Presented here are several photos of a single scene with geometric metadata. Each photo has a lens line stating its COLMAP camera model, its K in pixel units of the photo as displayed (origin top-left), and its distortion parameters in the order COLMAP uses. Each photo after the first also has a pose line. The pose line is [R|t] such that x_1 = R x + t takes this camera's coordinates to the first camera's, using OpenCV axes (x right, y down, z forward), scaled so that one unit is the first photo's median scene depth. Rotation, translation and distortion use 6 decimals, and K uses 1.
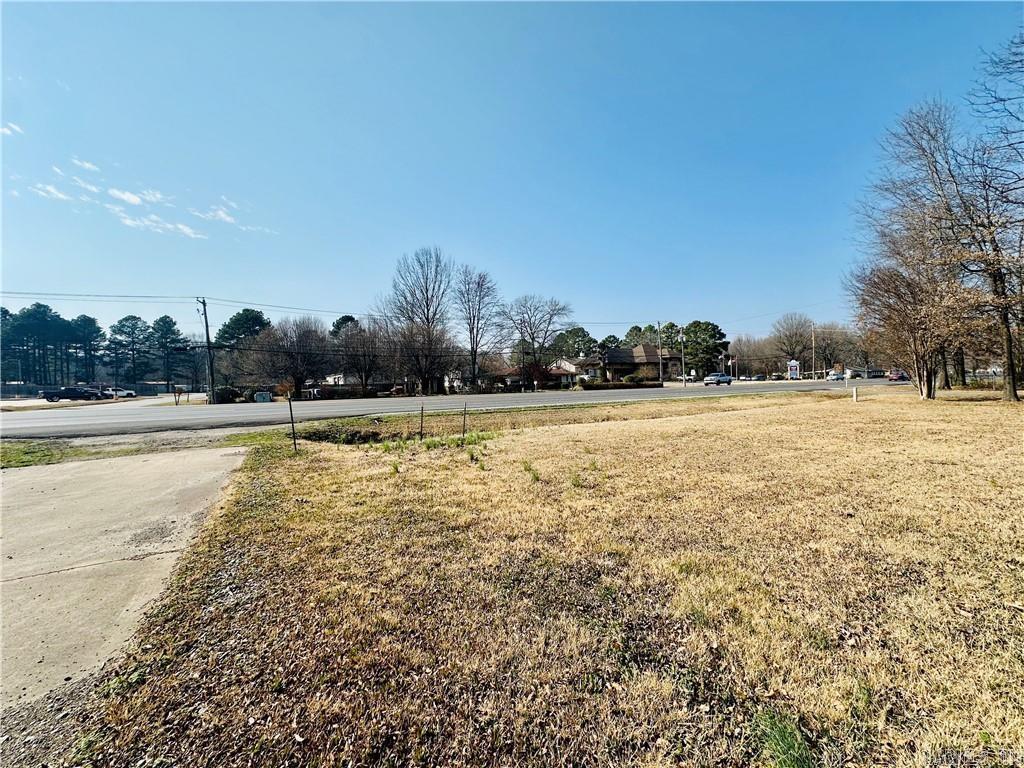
lens RADIAL K [[408.2, 0, 510.8], [0, 408.2, 382.9], [0, 0, 1]] dist [-0.002215, 0.000468]
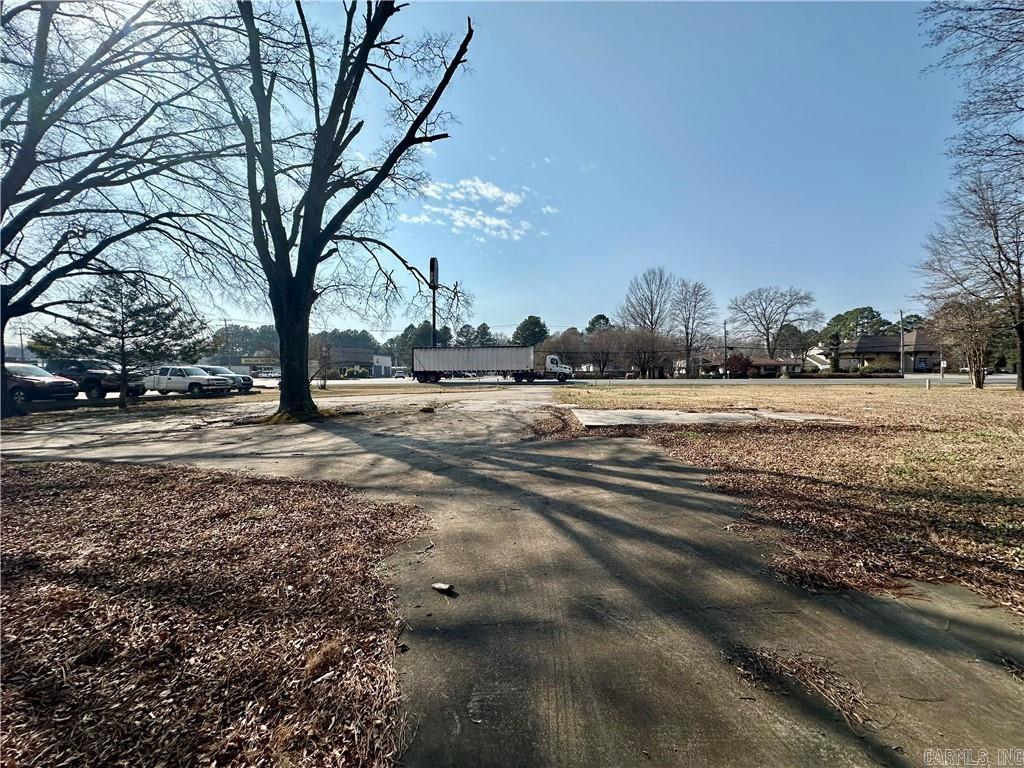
lens RADIAL K [[408.2, 0, 513.6], [0, 408.2, 379.8], [0, 0, 1]] dist [-0.002215, 0.000468]
pose [[0.825405, 0.026183, -0.563934, 0.189765], [-0.012783, 0.999535, 0.027698, -0.003091], [0.564397, -0.015653, 0.825355, -0.371179]]
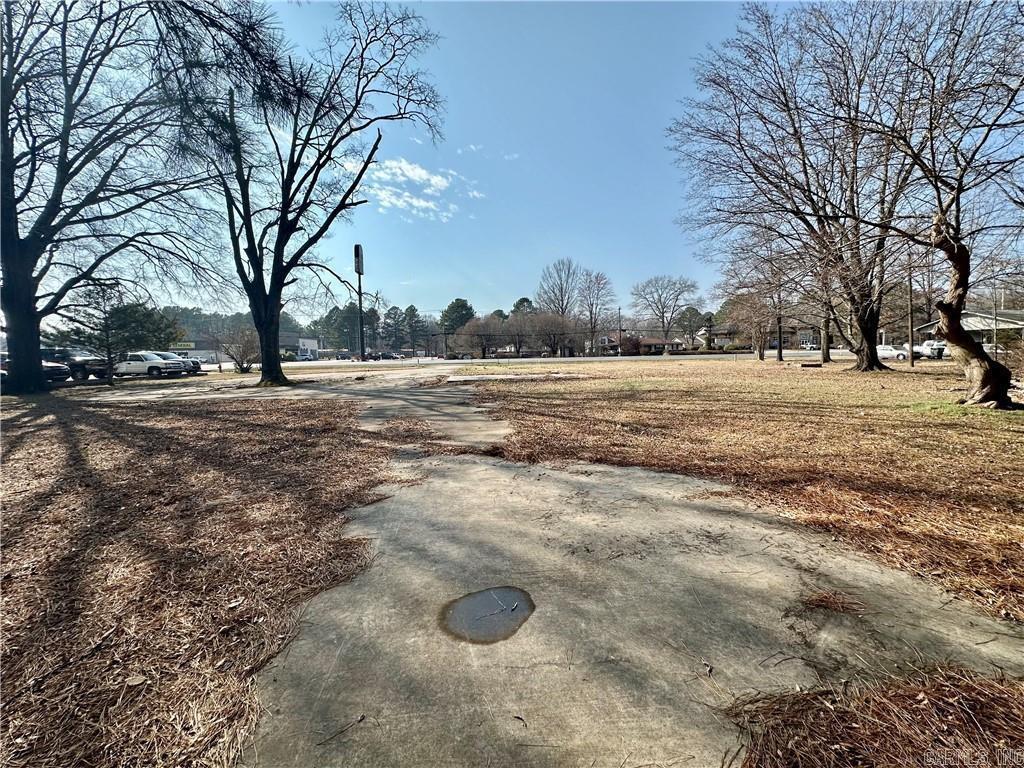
lens RADIAL K [[408.2, 0, 509.7], [0, 408.2, 360.3], [0, 0, 1]] dist [-0.002215, 0.000468]
pose [[0.903091, 0.011131, -0.429305, 0.285383], [0.000424, 0.999640, 0.026812, -0.004830], [0.429449, -0.024396, 0.902762, -0.465940]]
